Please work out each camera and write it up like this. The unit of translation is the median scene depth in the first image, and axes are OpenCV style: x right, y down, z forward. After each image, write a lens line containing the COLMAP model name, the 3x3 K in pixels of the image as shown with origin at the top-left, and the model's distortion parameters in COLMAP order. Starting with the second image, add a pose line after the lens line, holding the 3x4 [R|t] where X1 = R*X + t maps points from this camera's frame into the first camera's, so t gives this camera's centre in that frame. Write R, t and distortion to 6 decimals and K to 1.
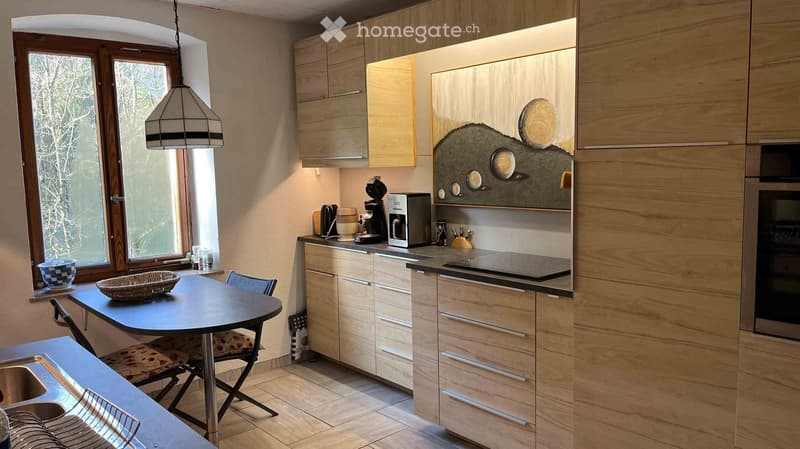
lens RADIAL K [[602.9, 0, 400.0], [0, 602.9, 224.5], [0, 0, 1]] dist [0.010907, 0.001953]
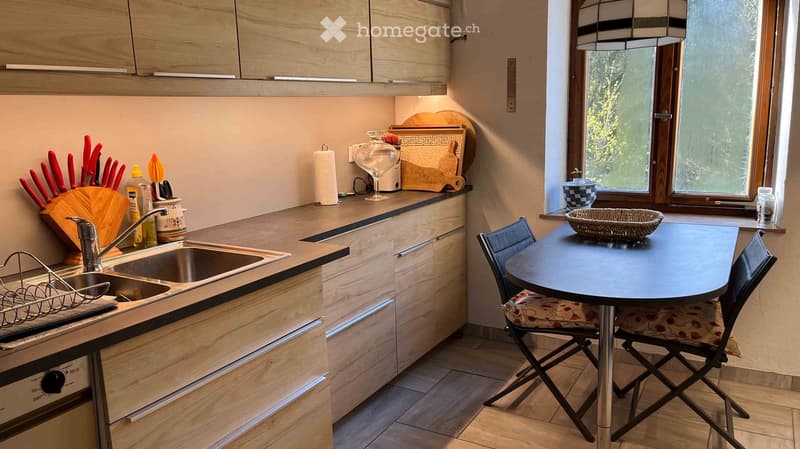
lens RADIAL K [[602.9, 0, 400.0], [0, 602.9, 224.5], [0, 0, 1]] dist [0.010907, 0.001953]
pose [[0.295229, 0.195269, -0.935259, 0.228983], [-0.071658, 0.980660, 0.182128, -0.022832], [0.952736, 0.013250, 0.303512, 0.423662]]
